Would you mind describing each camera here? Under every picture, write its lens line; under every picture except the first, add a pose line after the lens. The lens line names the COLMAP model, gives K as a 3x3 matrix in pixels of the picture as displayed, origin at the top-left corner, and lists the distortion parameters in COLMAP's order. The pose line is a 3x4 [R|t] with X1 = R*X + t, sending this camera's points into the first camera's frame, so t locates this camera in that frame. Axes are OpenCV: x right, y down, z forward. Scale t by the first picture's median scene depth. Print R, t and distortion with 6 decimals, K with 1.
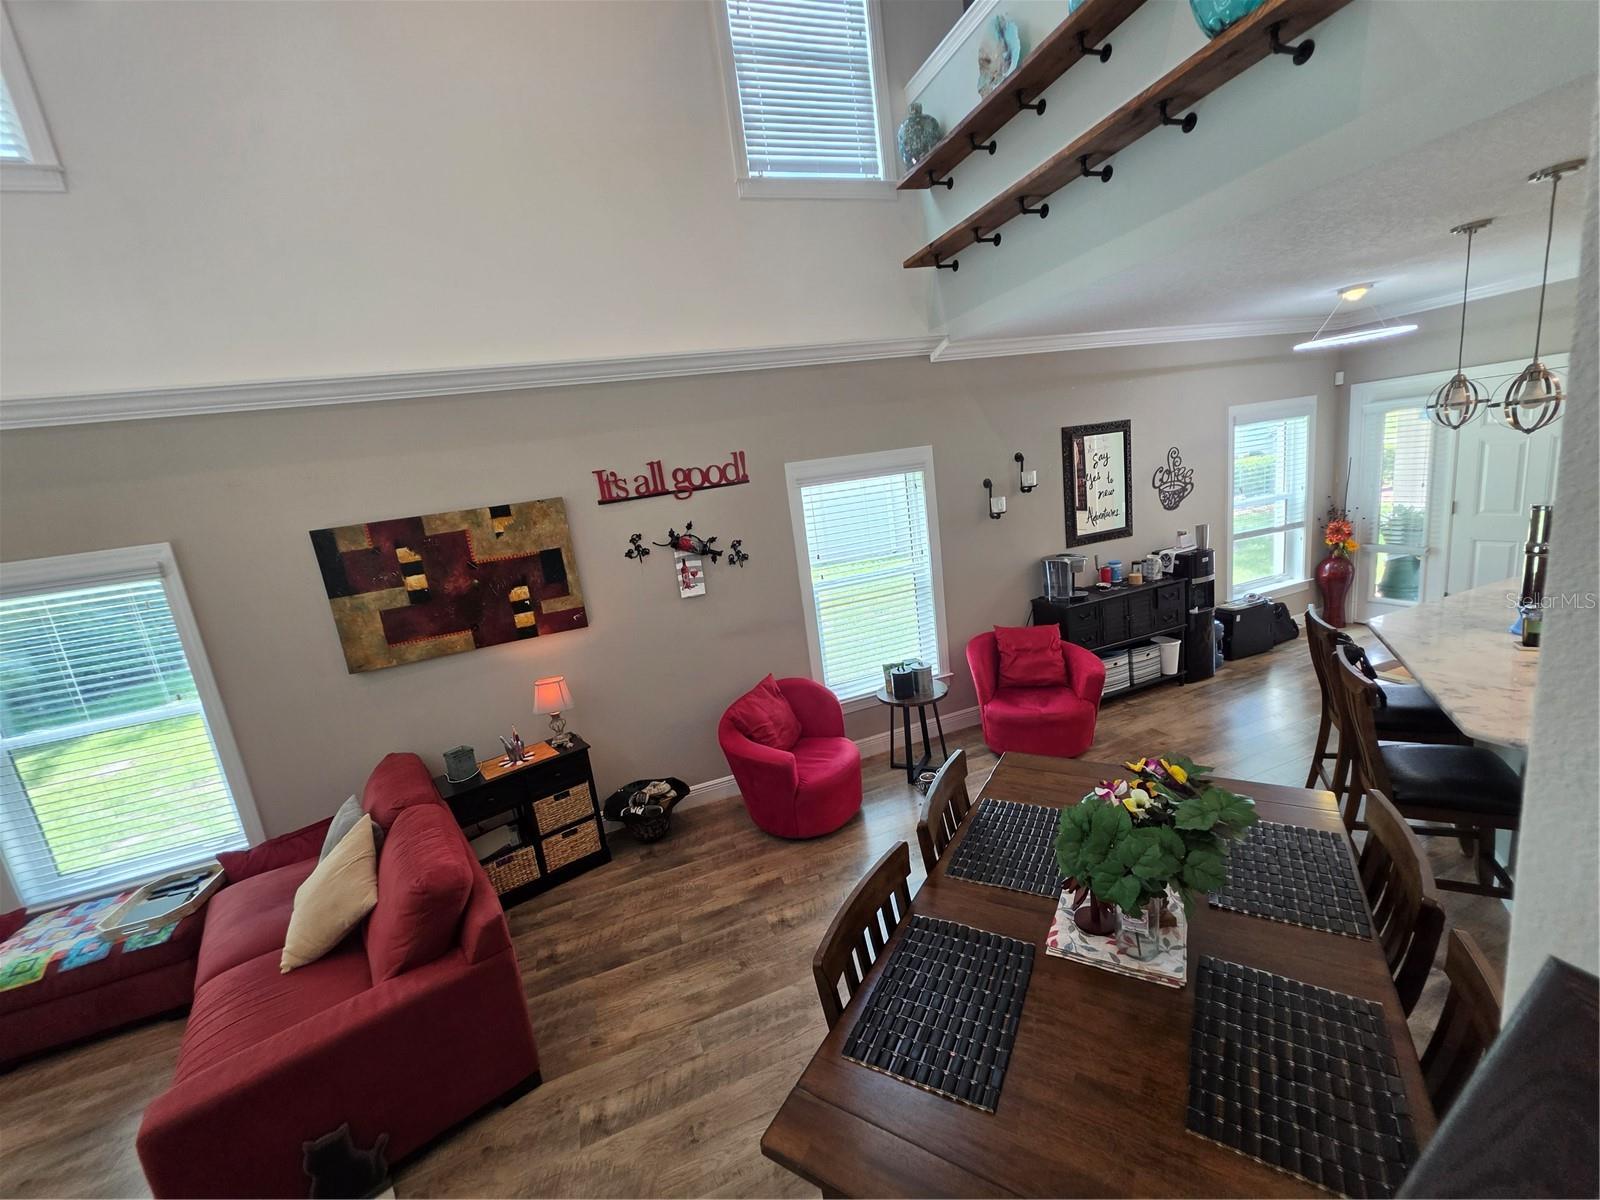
lens RADIAL K [[644.6, 0, 803.0], [0, 644.6, 601.2], [0, 0, 1]] dist [-0.001452, 0.000754]
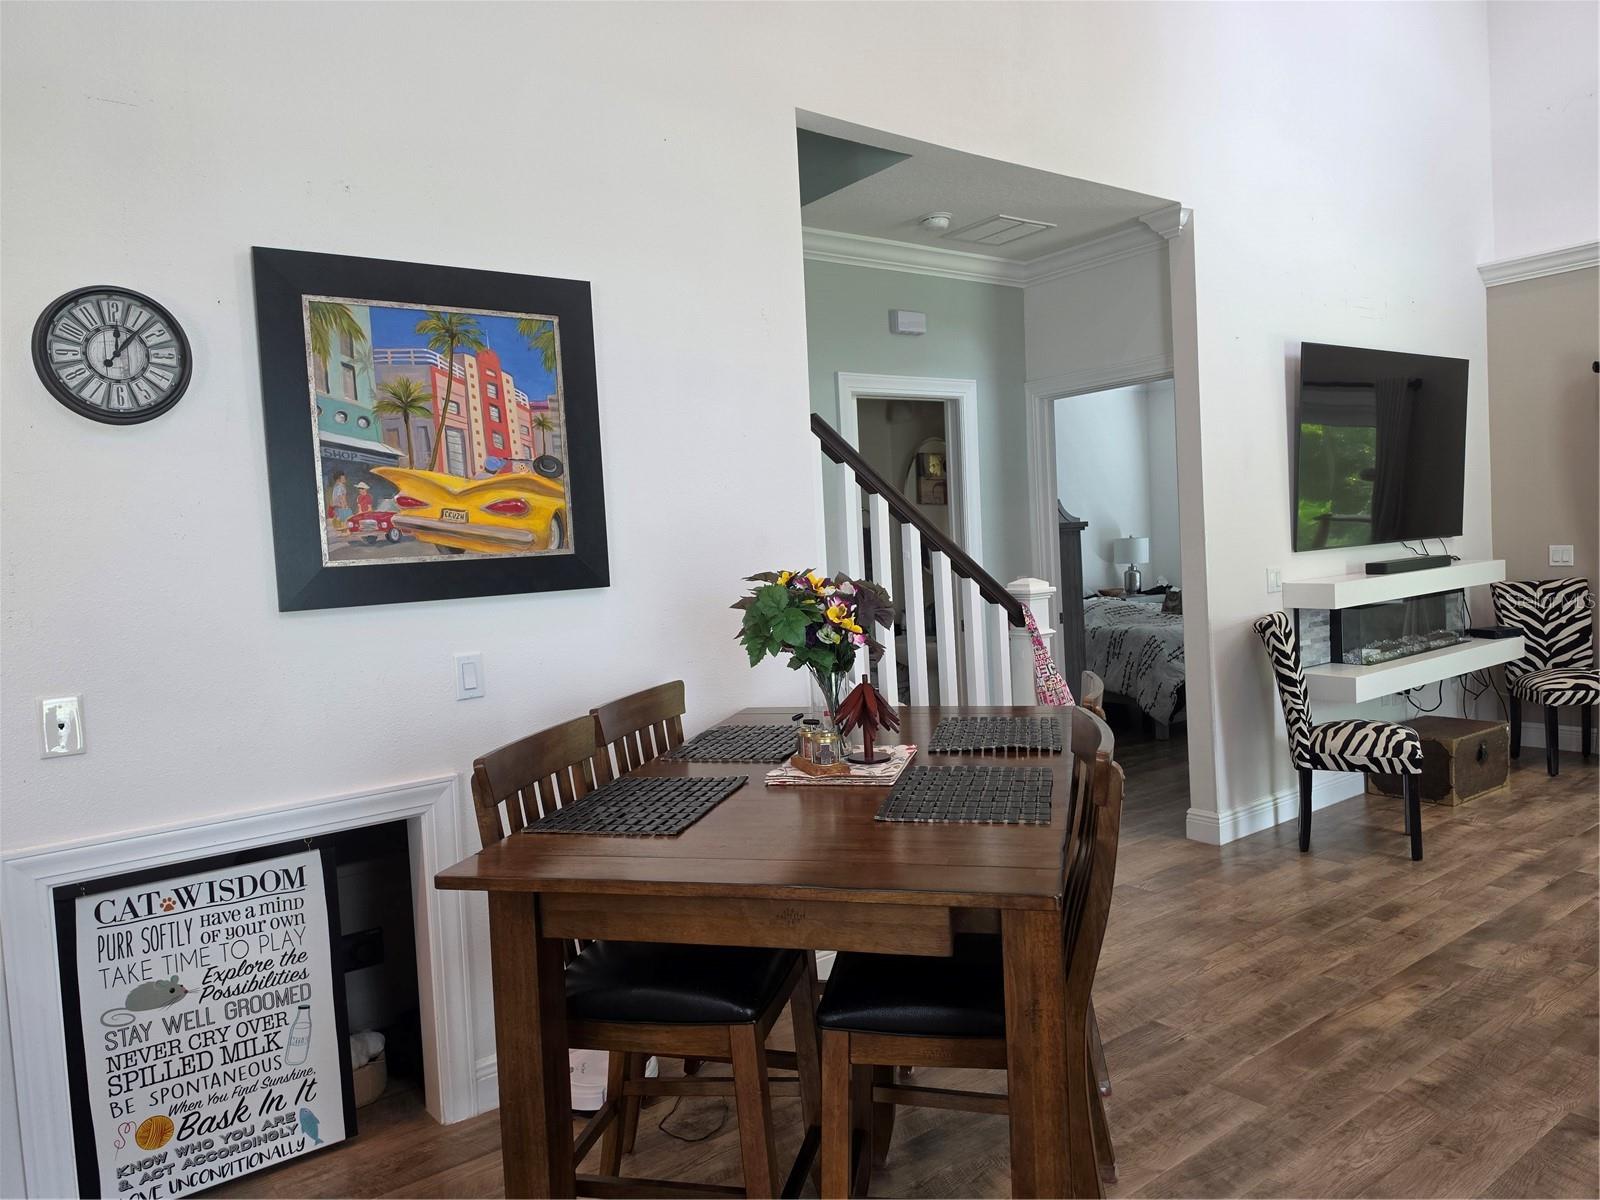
lens RADIAL K [[1111.5, 0, 797.1], [0, 1111.5, 598.4], [0, 0, 1]] dist [0.004566, -0.000359]
pose [[-0.940817, 0.192761, -0.278761, 0.392137], [0.111542, 0.952792, 0.282394, -0.074438], [0.320035, 0.234587, -0.917903, 0.981327]]
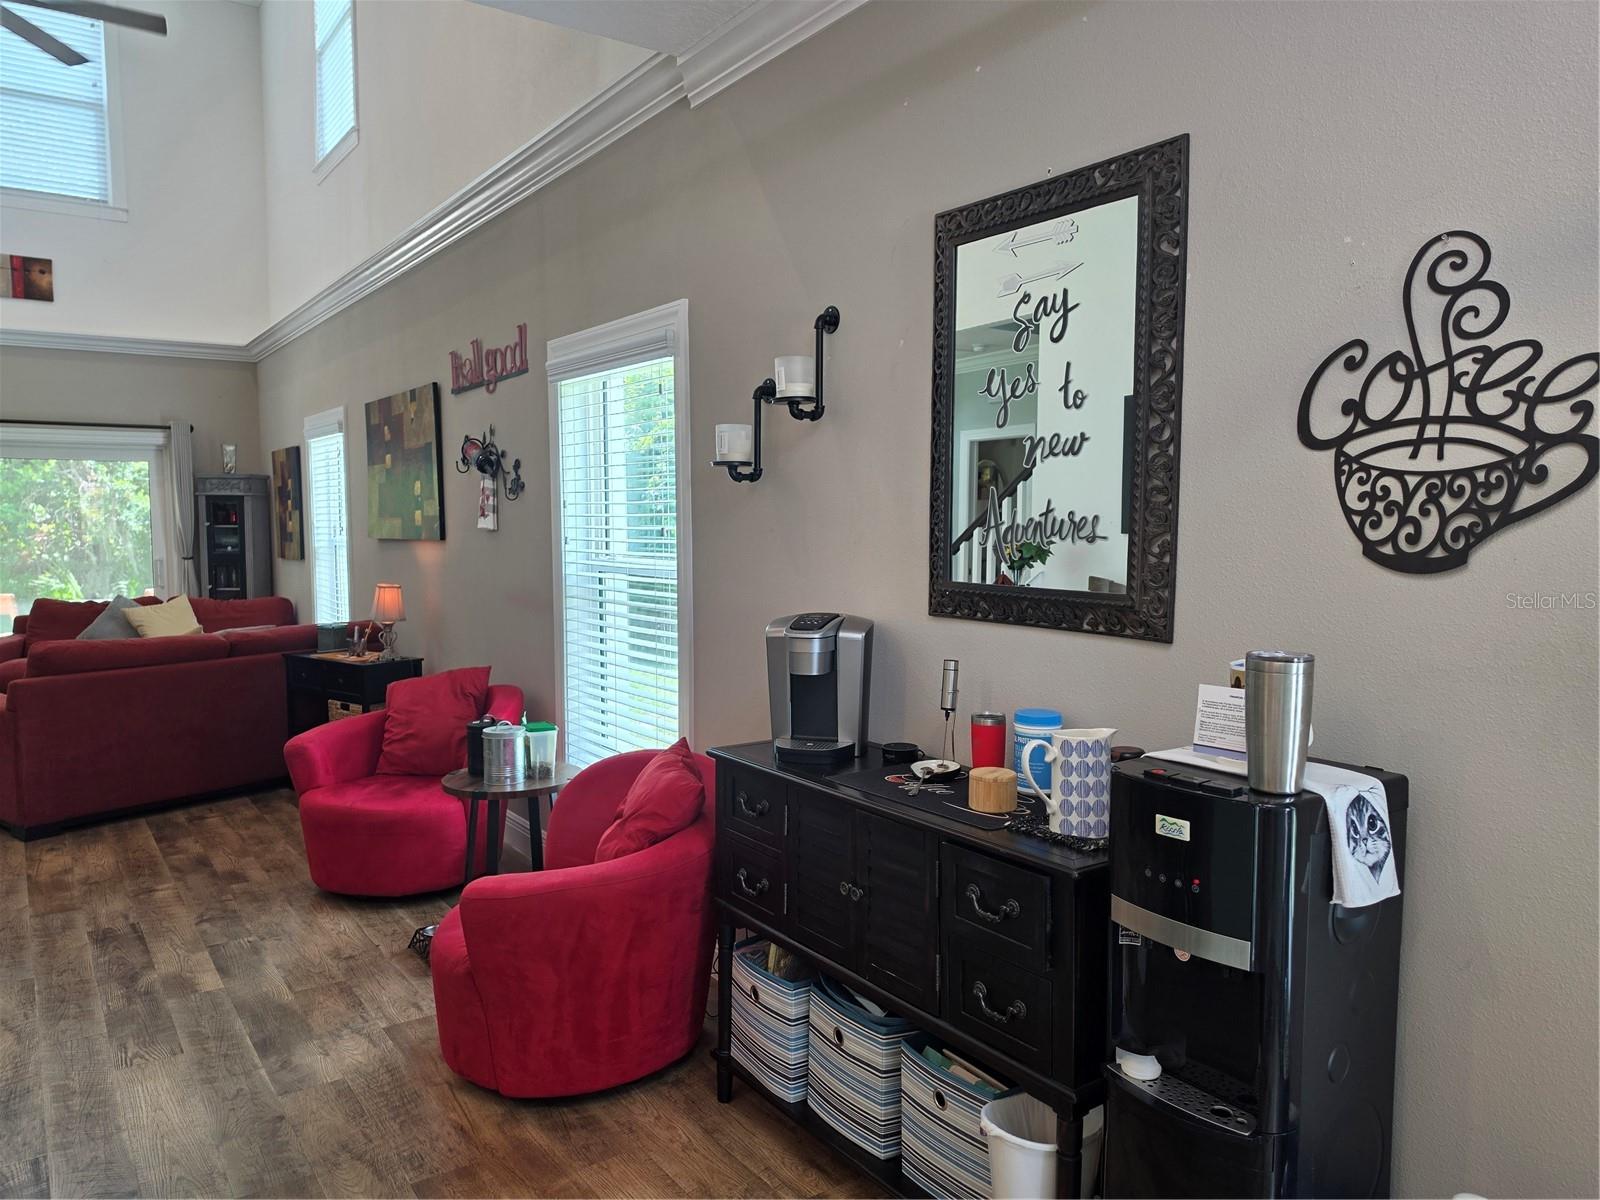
lens RADIAL K [[1106.7, 0, 793.2], [0, 1106.7, 601.1], [0, 0, 1]] dist [0.049134, -0.053267]
pose [[0.258631, 0.200404, -0.944959, 1.182592], [-0.229285, 0.963022, 0.141481, -0.197569], [0.938370, 0.180074, 0.295017, 1.052530]]
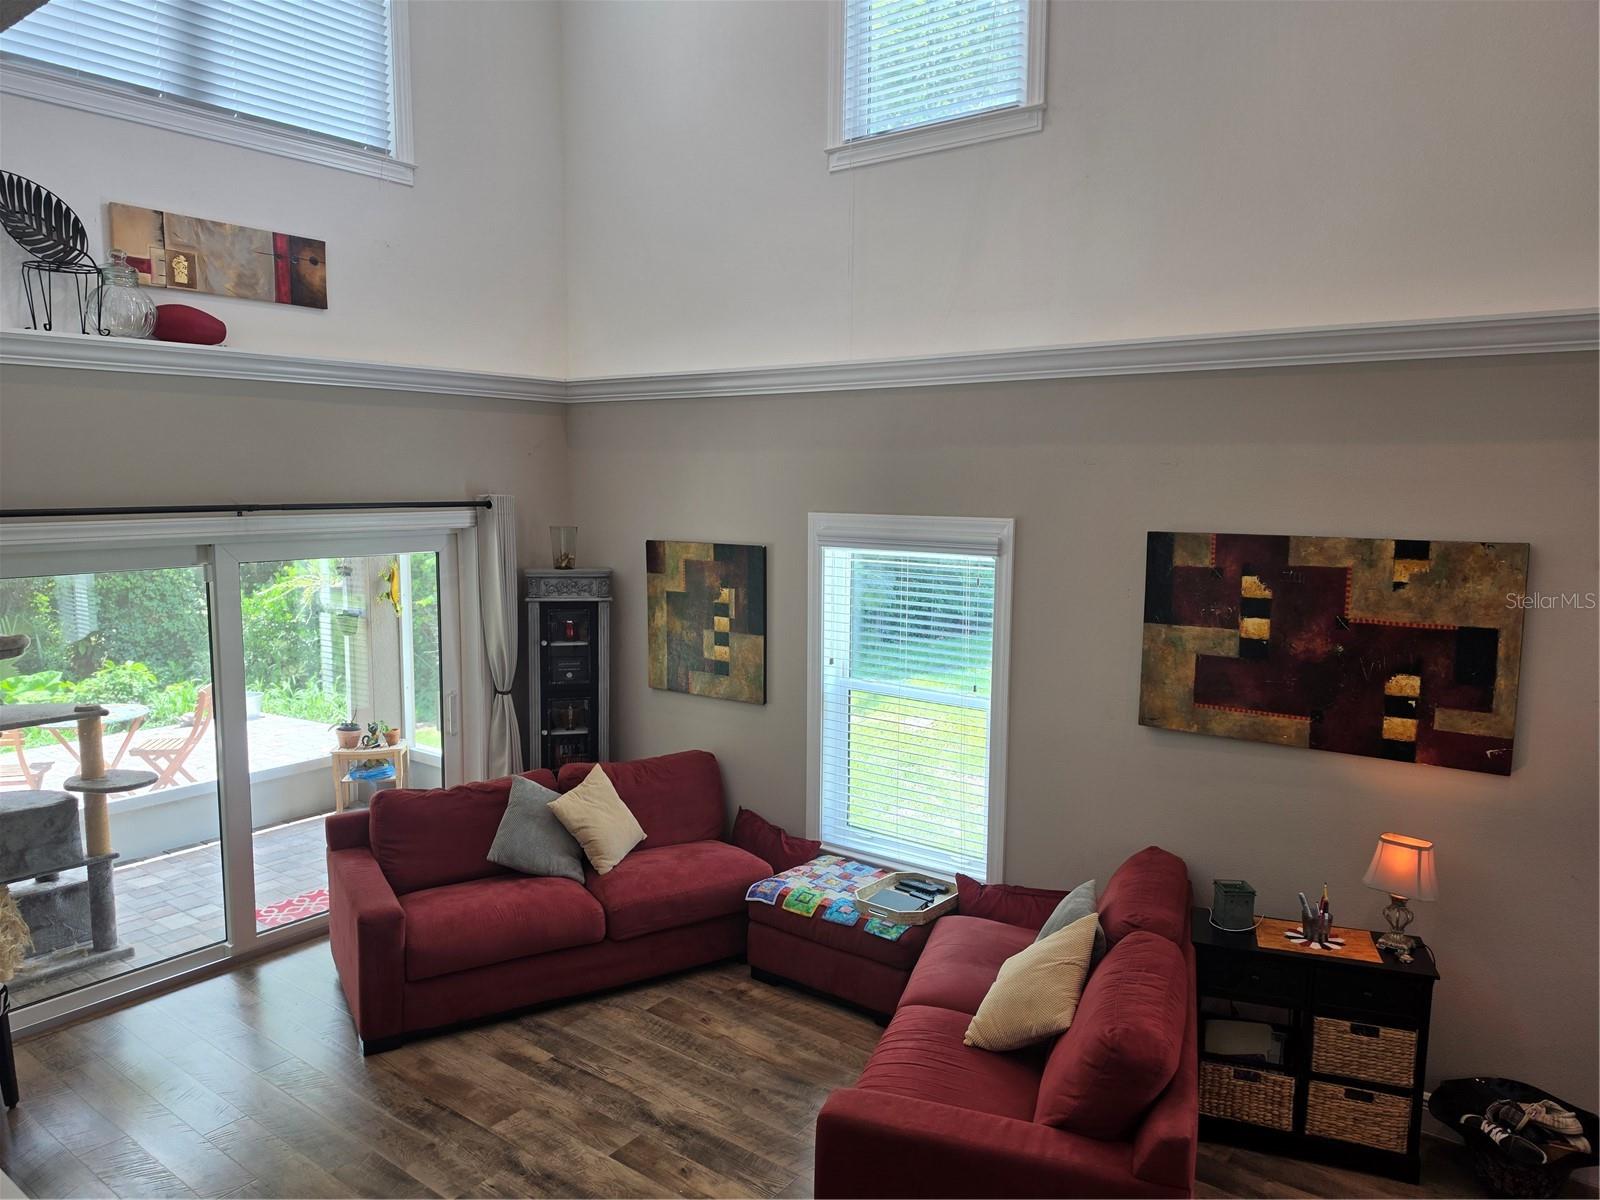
lens RADIAL K [[1097.4, 0, 792.9], [0, 1097.4, 608.4], [0, 0, 1]] dist [0.103462, -0.145088]
pose [[0.530764, 0.232782, -0.814924, 0.092381], [-0.246630, 0.962350, 0.114263, -0.059354], [0.810841, 0.140339, 0.568192, -0.069264]]
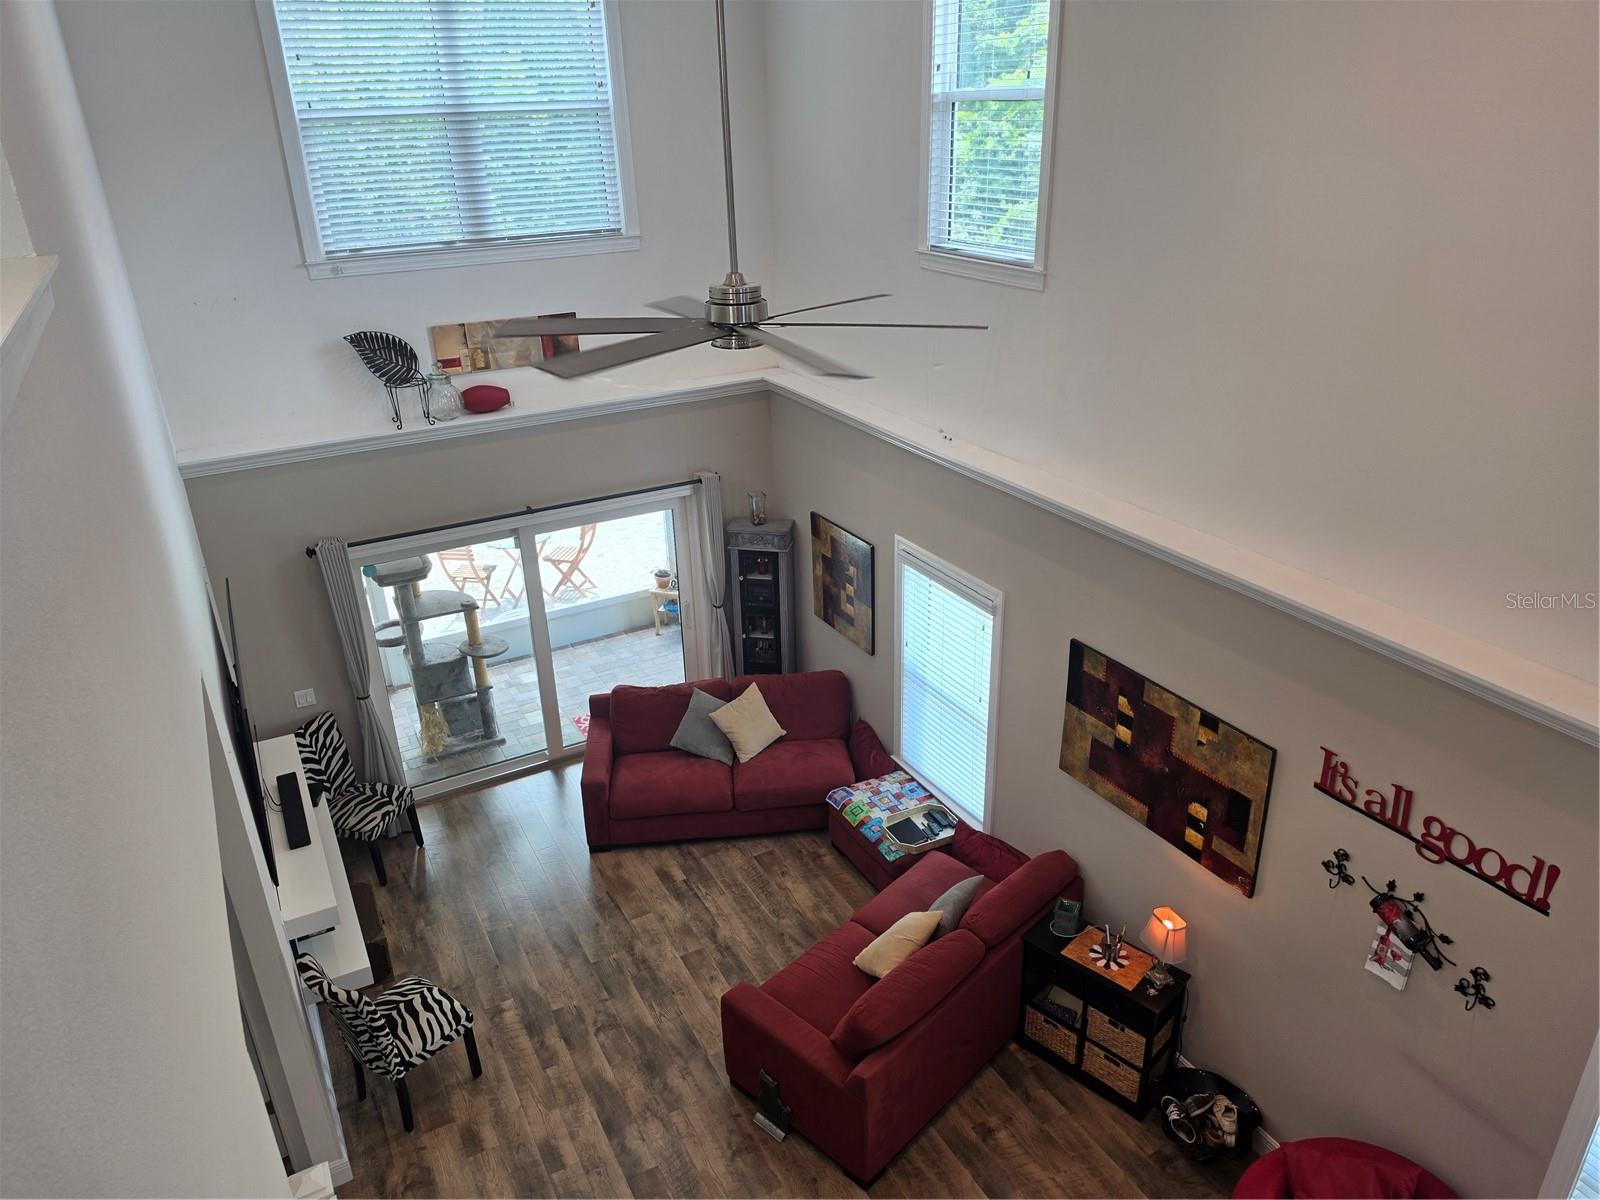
lens RADIAL K [[1094.1, 0, 800.8], [0, 1094.1, 606.6], [0, 0, 1]] dist [0.107711, -0.167387]
pose [[0.146034, 0.523678, -0.839306, 0.511327], [-0.193185, 0.847164, 0.494968, -0.810184], [0.970234, 0.089859, 0.224881, 0.181817]]
